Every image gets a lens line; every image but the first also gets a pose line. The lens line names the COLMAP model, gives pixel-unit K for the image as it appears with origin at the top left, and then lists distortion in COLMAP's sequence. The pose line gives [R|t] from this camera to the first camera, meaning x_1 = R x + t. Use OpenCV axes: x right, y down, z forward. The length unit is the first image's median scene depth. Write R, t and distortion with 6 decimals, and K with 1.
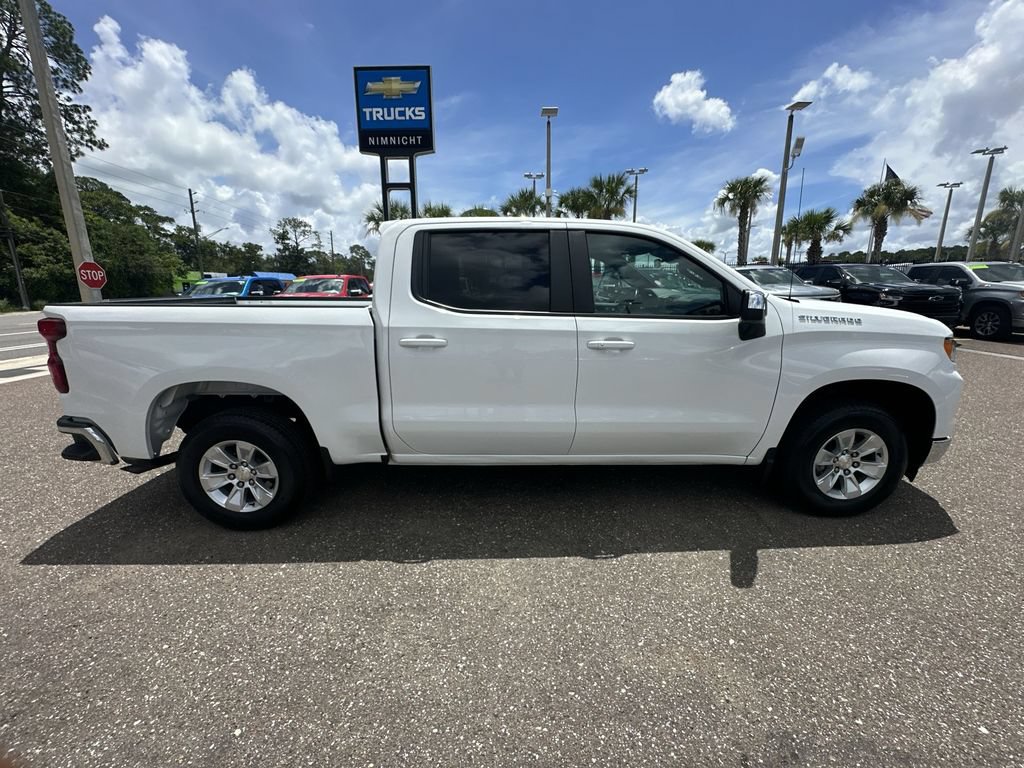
lens RADIAL K [[414.8, 0, 512.0], [0, 414.8, 384.0], [0, 0, 1]] dist [-0.002626, 0.000057]
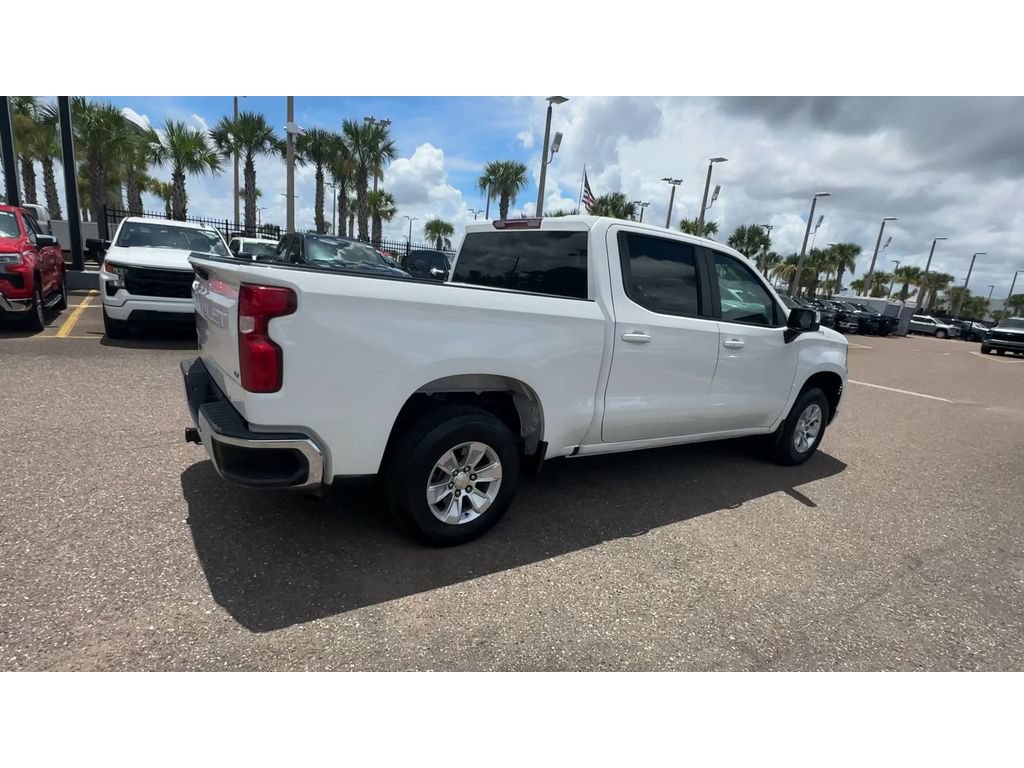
lens RADIAL K [[536.3, 0, 485.0], [0, 536.3, 422.0], [0, 0, 1]] dist [-0.001625, 0.000416]
pose [[0.835931, -0.055234, 0.546048, -1.175118], [0.023520, 0.997614, 0.064905, 0.018030], [-0.548331, -0.041413, 0.835236, 0.022028]]
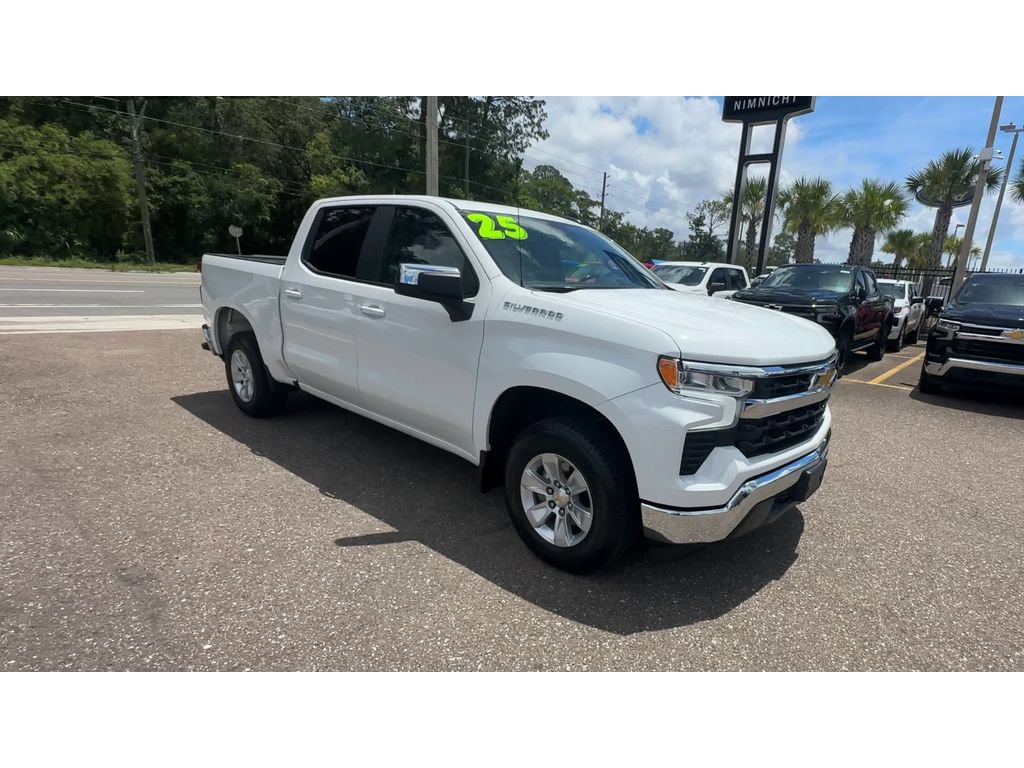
lens RADIAL K [[530.2, 0, 610.1], [0, 530.2, 413.9], [0, 0, 1]] dist [-0.001005, -0.000461]
pose [[0.784975, 0.217721, -0.580010, 1.400588], [-0.215592, 0.973697, 0.073723, -0.059443], [0.580805, 0.067174, 0.811266, 0.226281]]
